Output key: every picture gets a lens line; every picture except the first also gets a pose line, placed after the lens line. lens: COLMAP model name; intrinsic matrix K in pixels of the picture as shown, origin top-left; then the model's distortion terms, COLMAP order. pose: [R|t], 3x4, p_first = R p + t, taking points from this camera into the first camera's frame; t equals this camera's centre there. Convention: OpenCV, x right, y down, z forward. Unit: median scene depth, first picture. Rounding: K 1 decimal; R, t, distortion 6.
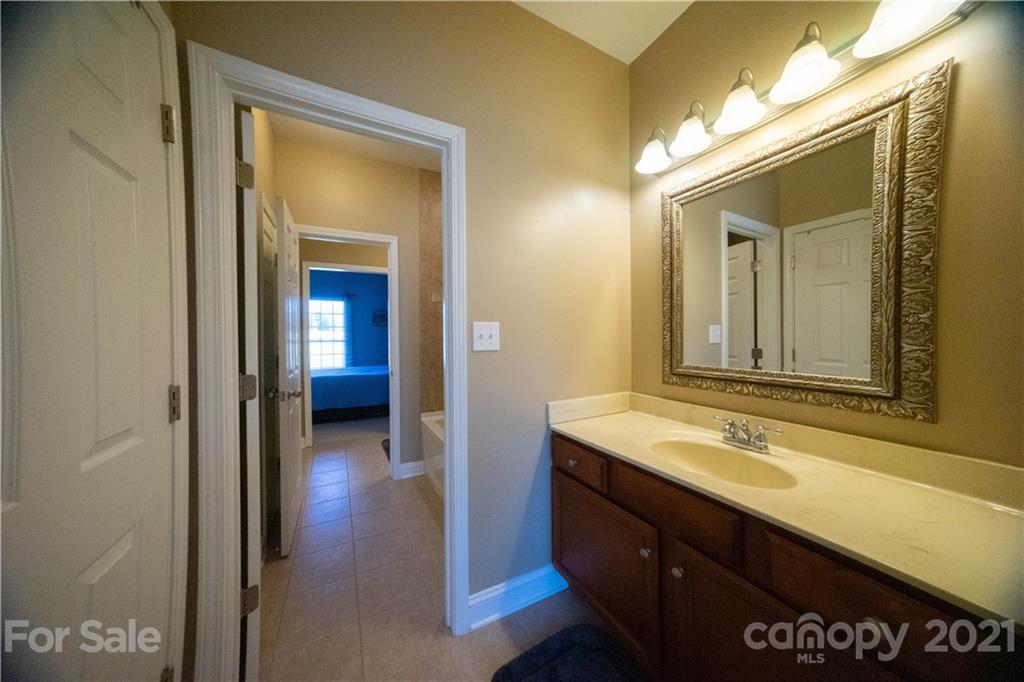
lens RADIAL K [[318.0, 0, 511.4], [0, 318.0, 337.8], [0, 0, 1]] dist [-0.001503, 0.000030]
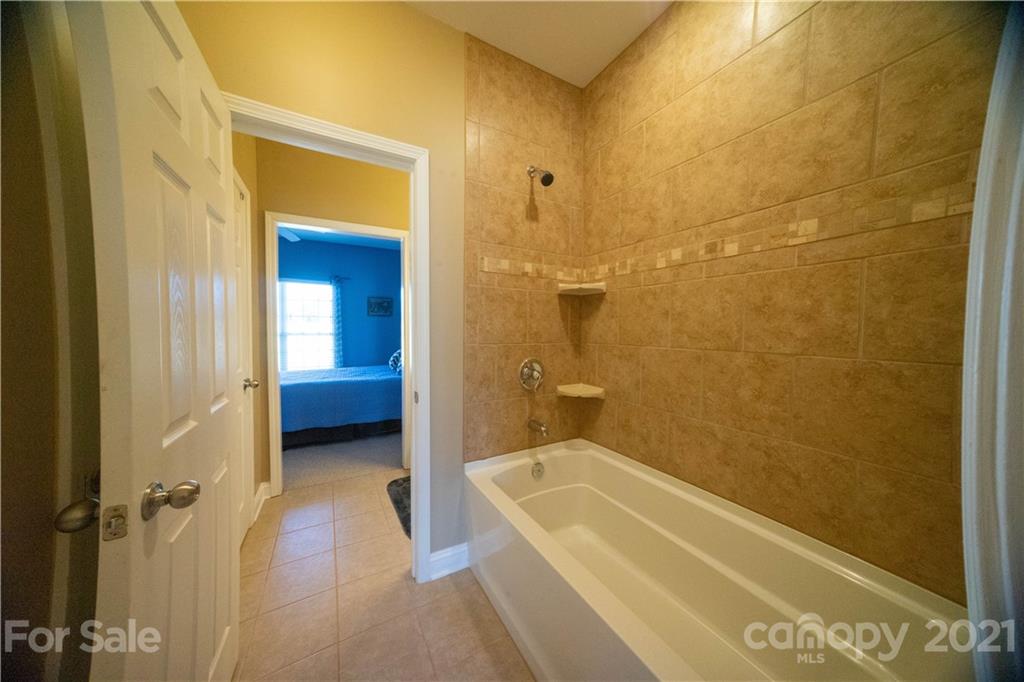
lens RADIAL K [[318.0, 0, 516.3], [0, 318.0, 340.1], [0, 0, 1]] dist [-0.001503, 0.000030]
pose [[0.999233, 0.012953, 0.036945, -0.210221], [-0.013839, 0.999620, 0.023844, -0.002314], [-0.036622, -0.024337, 0.999033, 0.414005]]
